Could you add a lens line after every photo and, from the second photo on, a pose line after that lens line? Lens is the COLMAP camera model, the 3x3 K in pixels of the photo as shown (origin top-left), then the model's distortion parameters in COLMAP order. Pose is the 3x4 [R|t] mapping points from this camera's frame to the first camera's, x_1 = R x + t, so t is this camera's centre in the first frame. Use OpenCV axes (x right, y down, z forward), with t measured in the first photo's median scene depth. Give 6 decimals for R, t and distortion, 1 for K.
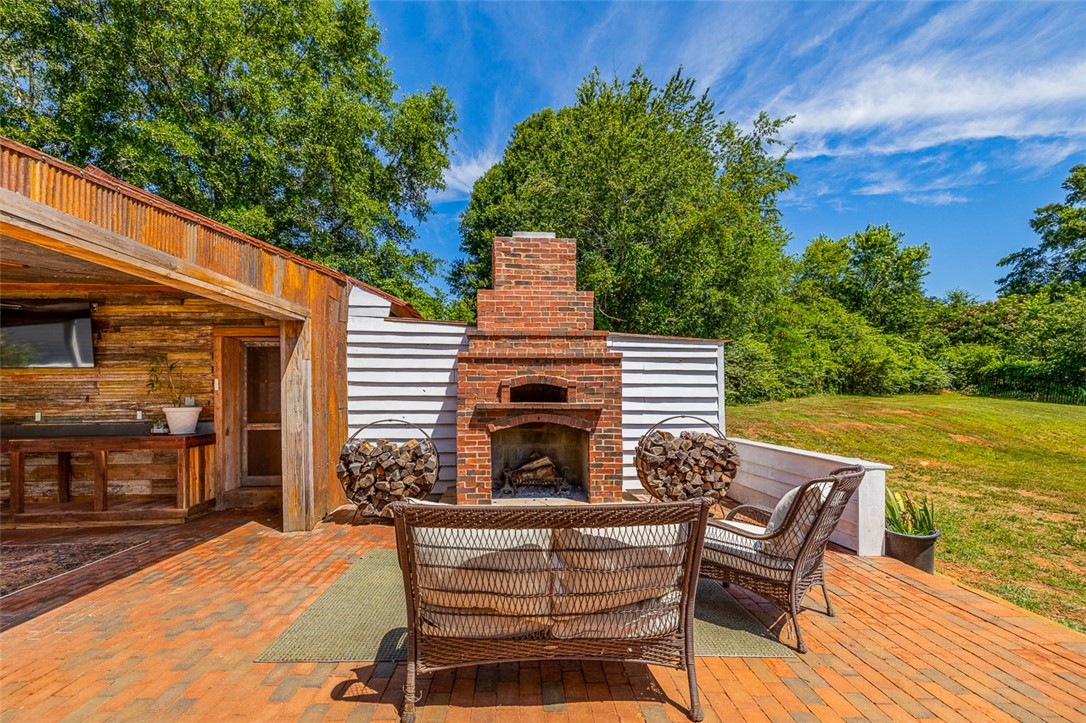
lens RADIAL K [[473.9, 0, 511.4], [0, 473.9, 385.4], [0, 0, 1]] dist [-0.001210, -0.000072]
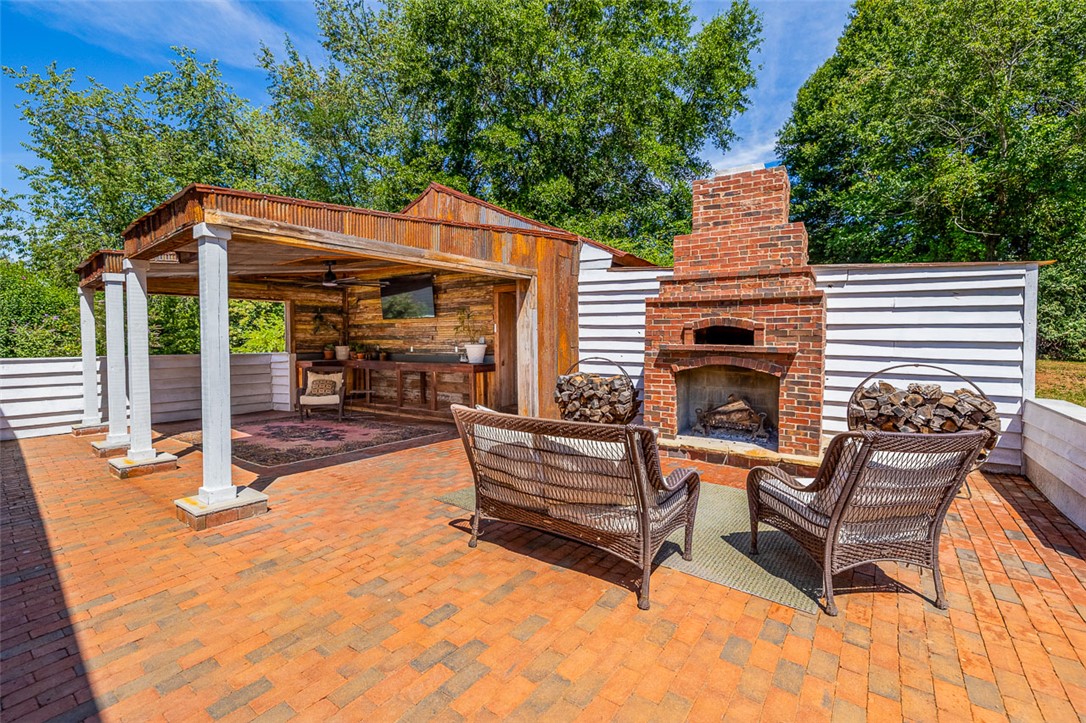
lens RADIAL K [[478.6, 0, 529.0], [0, 478.6, 351.7], [0, 0, 1]] dist [-0.001209, 0.000274]
pose [[0.792668, 0.024544, -0.609159, 0.336787], [0.008508, 0.998647, 0.051309, -0.004588], [0.609594, -0.045854, 0.791386, -0.042711]]
